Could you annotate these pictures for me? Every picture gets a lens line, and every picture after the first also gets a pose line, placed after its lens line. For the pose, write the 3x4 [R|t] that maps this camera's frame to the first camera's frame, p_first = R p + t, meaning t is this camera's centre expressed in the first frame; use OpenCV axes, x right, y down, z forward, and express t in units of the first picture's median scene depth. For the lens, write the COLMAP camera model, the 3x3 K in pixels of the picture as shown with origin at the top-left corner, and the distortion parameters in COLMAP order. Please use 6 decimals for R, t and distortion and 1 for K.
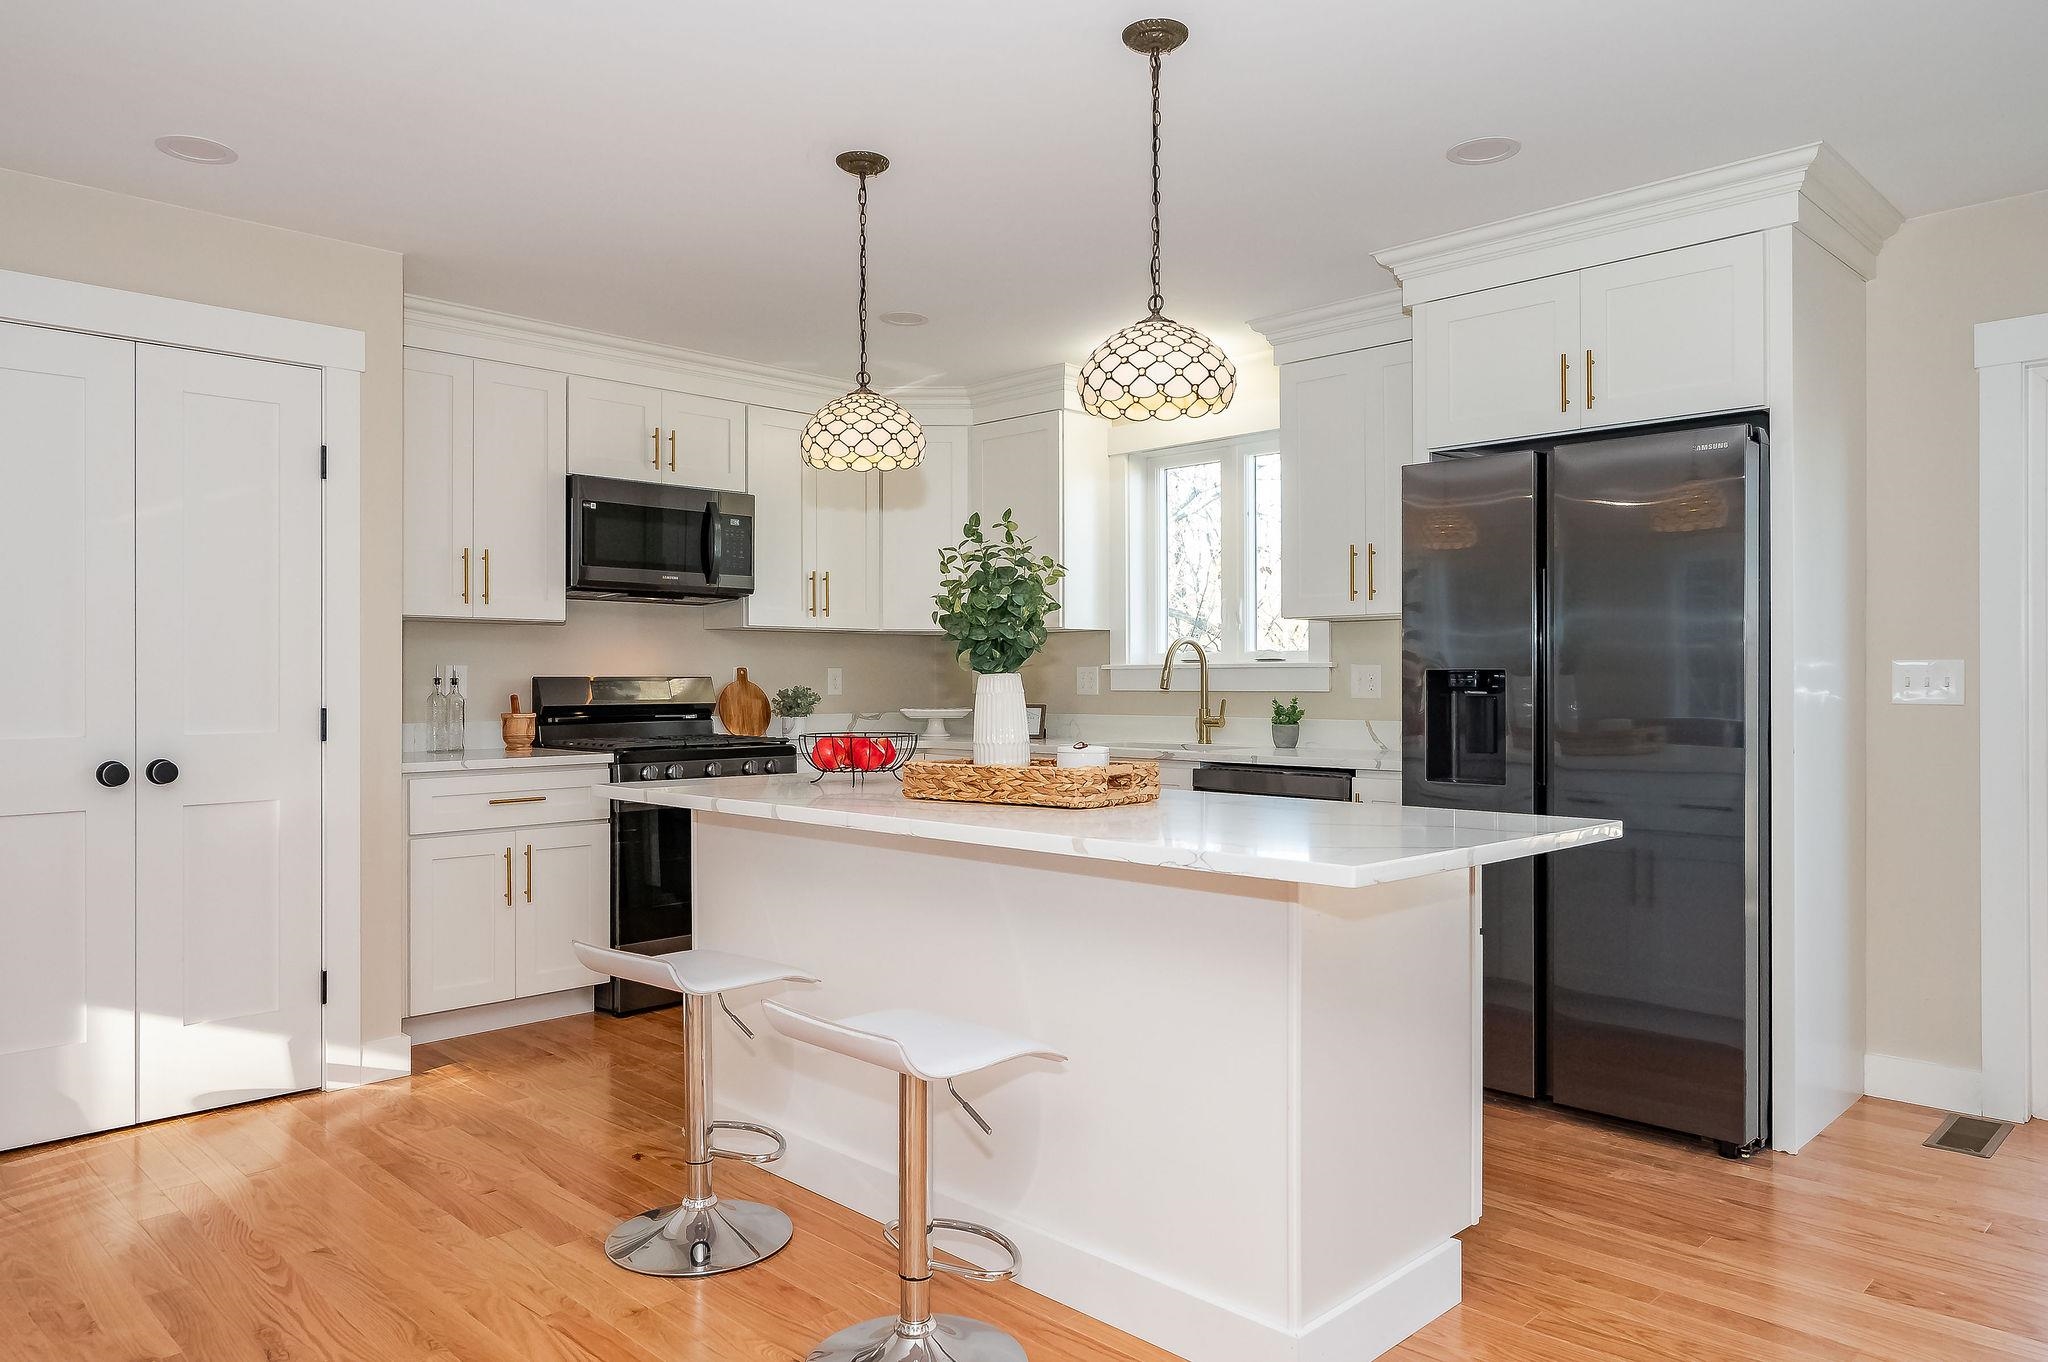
lens RADIAL K [[1386.3, 0, 1024.0], [0, 1386.3, 681.0], [0, 0, 1]] dist [0.020920, 0.001259]
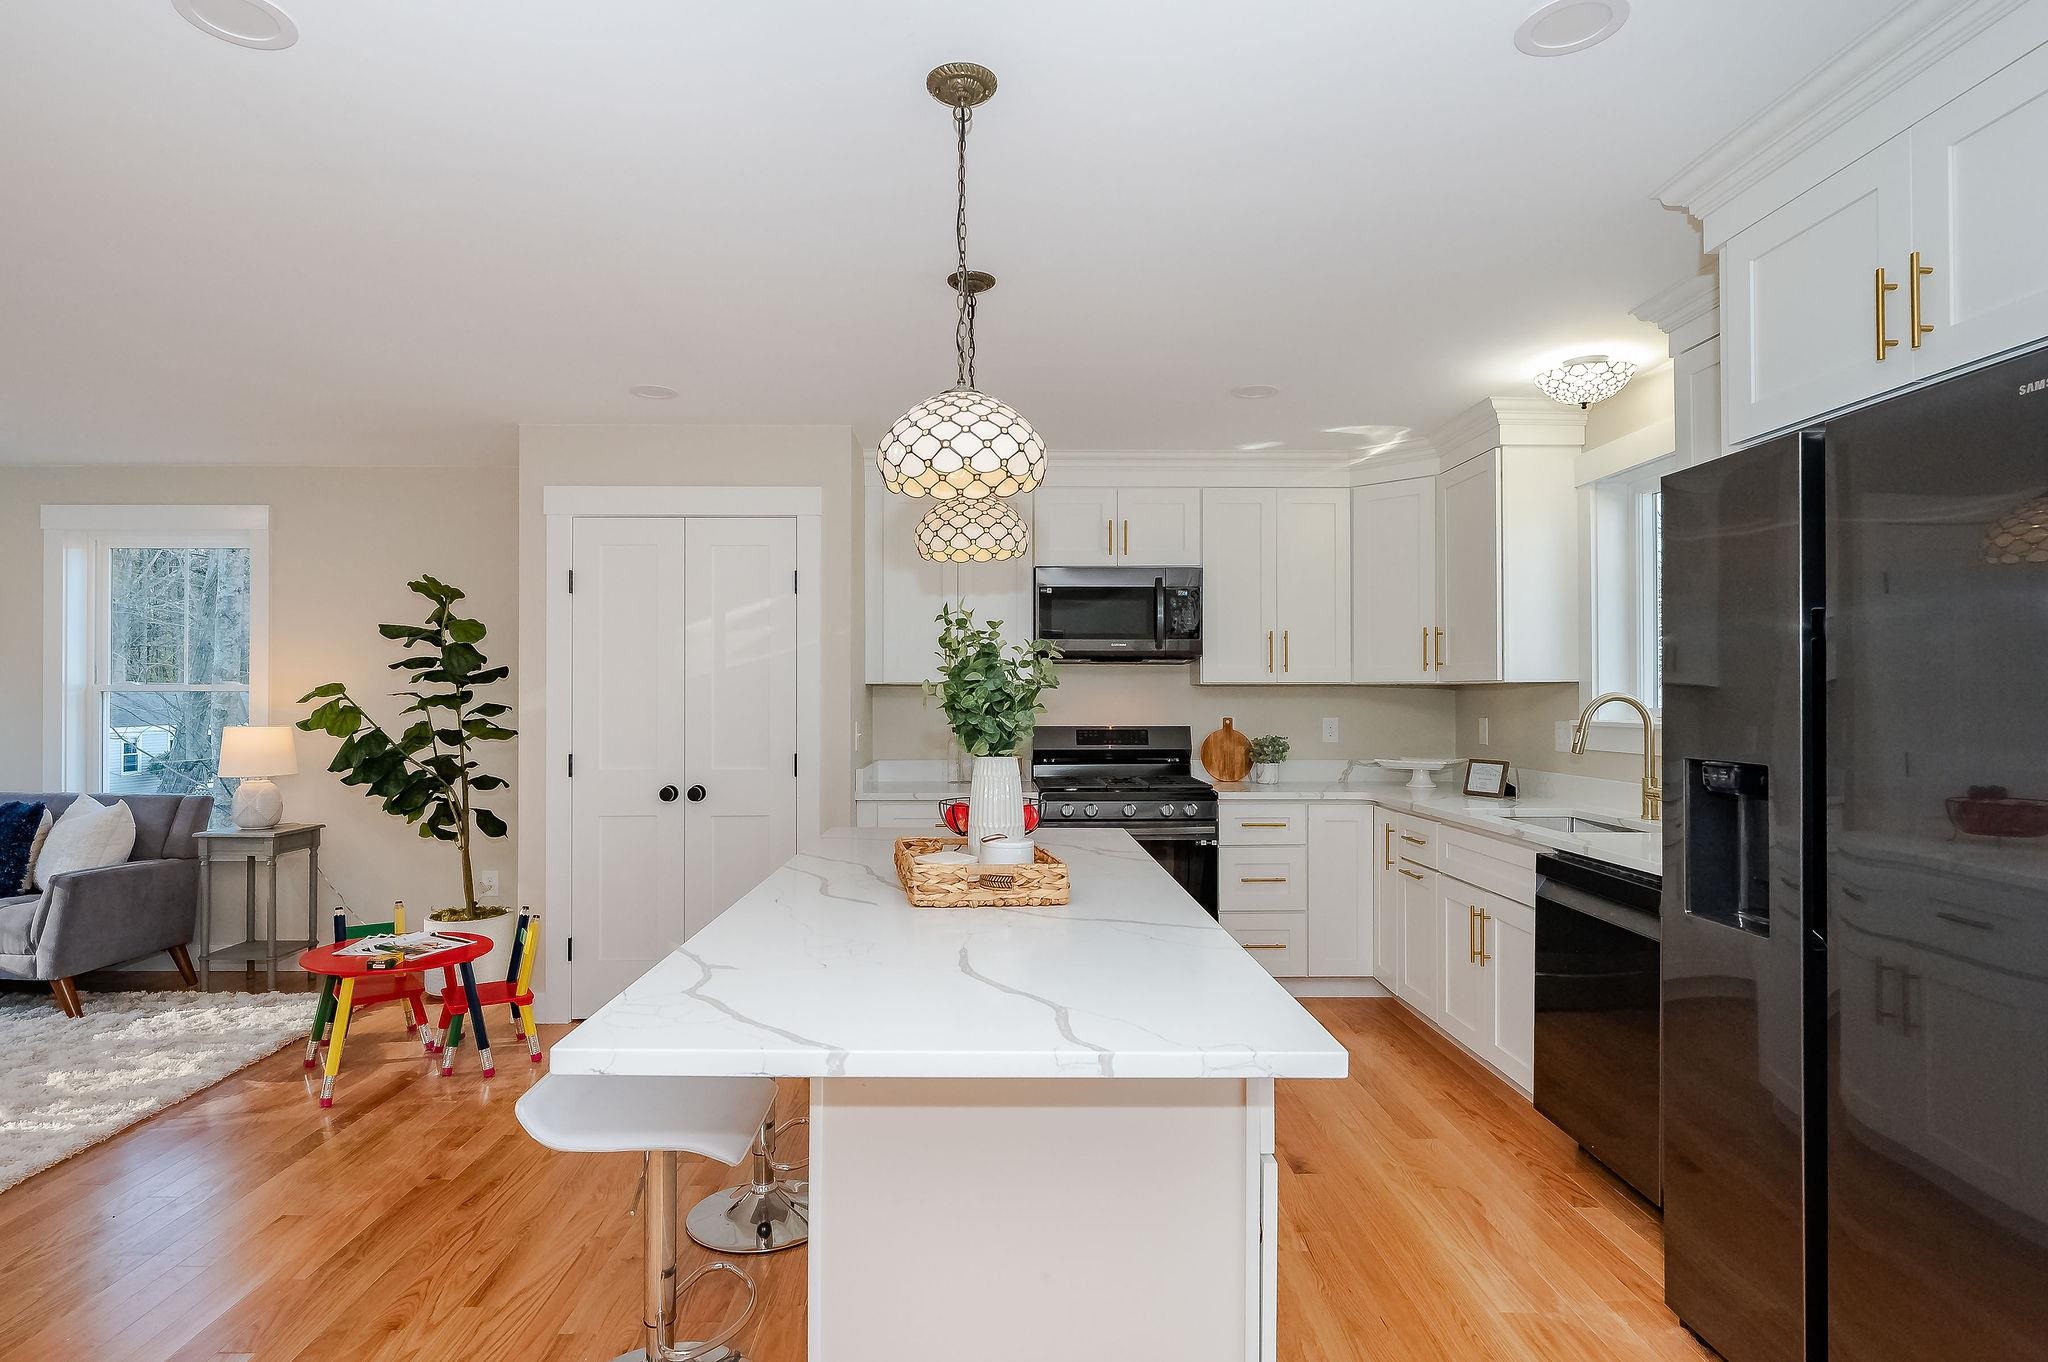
lens RADIAL K [[1093.0, 0, 1024.0], [0, 1093.0, 681.0], [0, 0, 1]] dist [-0.002699, -0.002186]
pose [[0.706793, -0.009142, -0.707361, 0.346524], [-0.001228, 0.999899, -0.014150, -0.029768], [0.707419, 0.010870, 0.706710, 0.282226]]
